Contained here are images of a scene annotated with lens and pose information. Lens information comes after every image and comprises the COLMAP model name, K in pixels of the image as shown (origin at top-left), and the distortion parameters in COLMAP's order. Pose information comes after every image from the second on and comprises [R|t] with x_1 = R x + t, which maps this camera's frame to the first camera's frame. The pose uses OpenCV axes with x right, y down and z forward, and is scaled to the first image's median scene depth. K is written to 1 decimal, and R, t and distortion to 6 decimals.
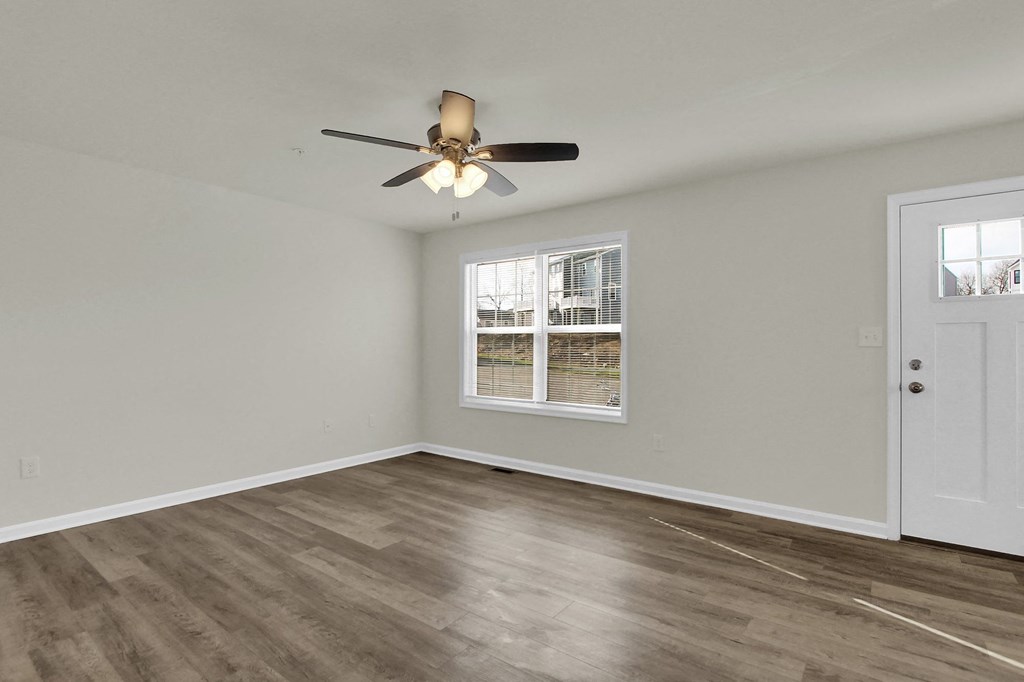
lens RADIAL K [[492.6, 0, 518.7], [0, 492.6, 343.4], [0, 0, 1]] dist [-0.016190, 0.000178]
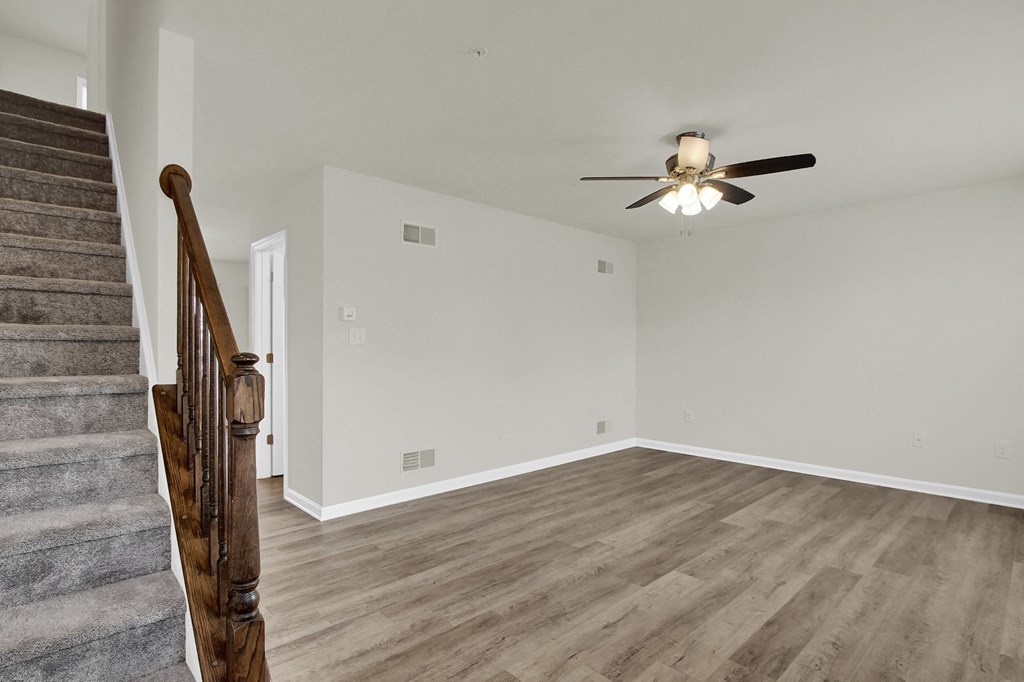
lens RADIAL K [[498.4, 0, 517.5], [0, 498.4, 346.2], [0, 0, 1]] dist [-0.007699, 0.001009]
pose [[-0.154705, -0.004644, -0.987950, 0.823716], [0.005161, 0.999972, -0.005509, 0.006188], [0.987947, -0.005951, -0.154677, 0.608110]]
